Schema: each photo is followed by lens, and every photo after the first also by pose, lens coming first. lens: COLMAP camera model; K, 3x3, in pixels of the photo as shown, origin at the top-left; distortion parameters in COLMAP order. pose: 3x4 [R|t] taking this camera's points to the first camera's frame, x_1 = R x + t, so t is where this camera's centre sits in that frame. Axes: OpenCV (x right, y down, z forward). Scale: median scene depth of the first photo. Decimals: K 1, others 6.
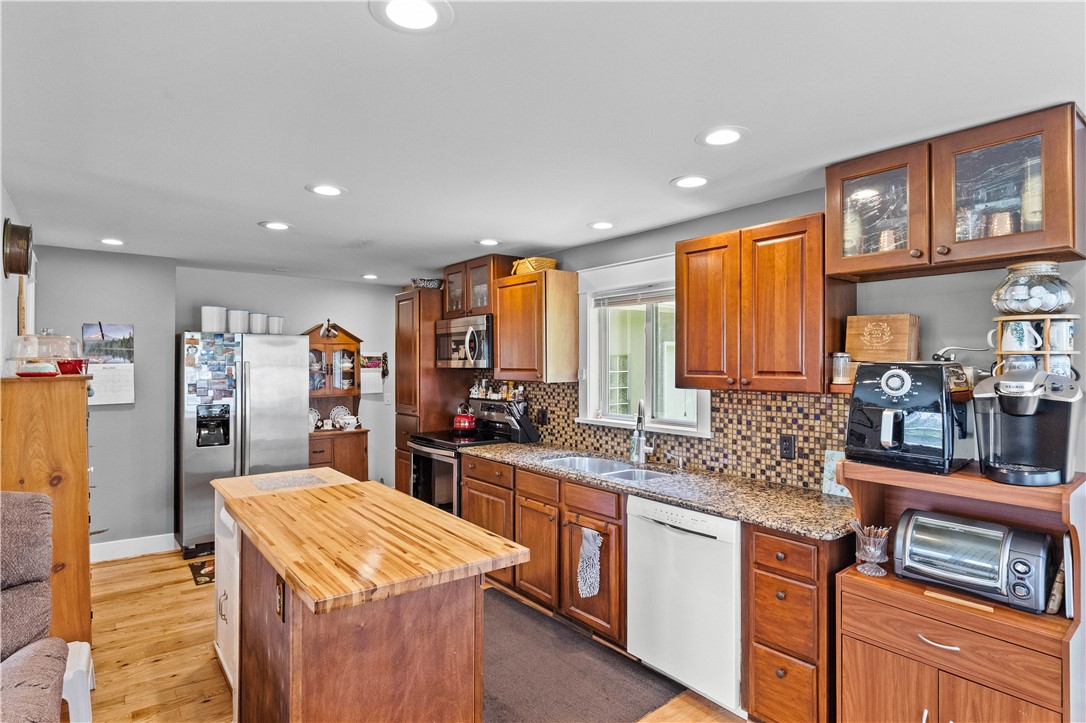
lens RADIAL K [[605.1, 0, 535.1], [0, 605.1, 363.0], [0, 0, 1]] dist [0.004853, 0.001002]
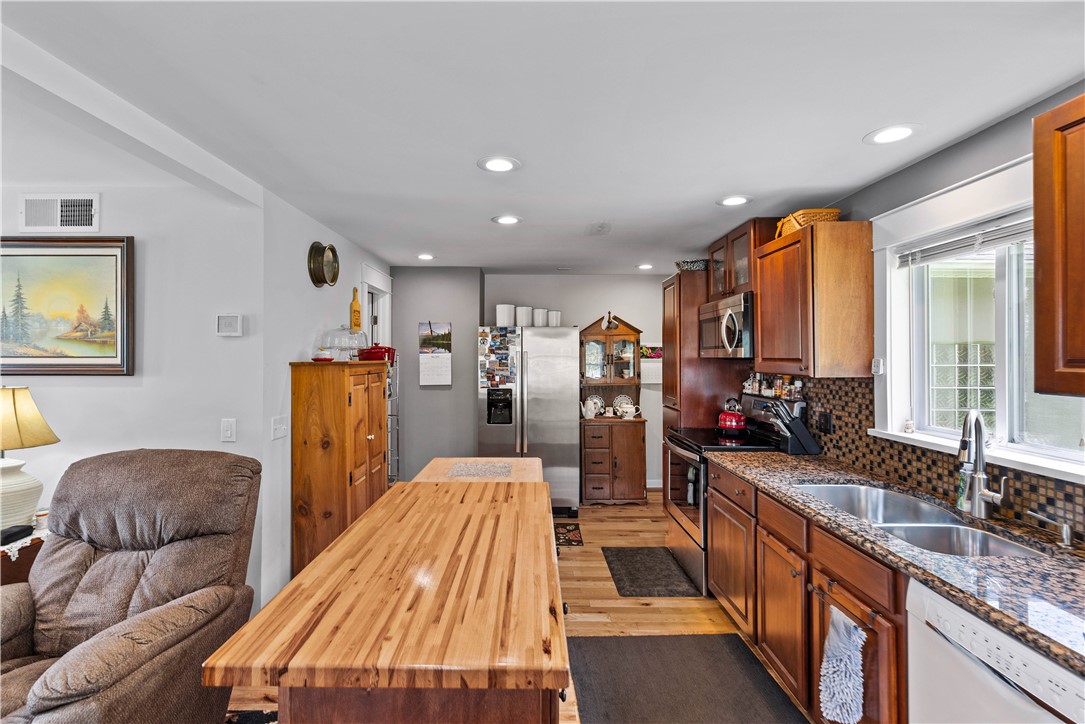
lens RADIAL K [[500.6, 0, 541.5], [0, 500.6, 353.8], [0, 0, 1]] dist [0.013767, -0.002642]
pose [[0.783317, -0.002592, -0.621617, 0.131676], [-0.002023, 0.999975, -0.006720, 0.008397], [0.621619, 0.006522, 0.783293, 0.304641]]
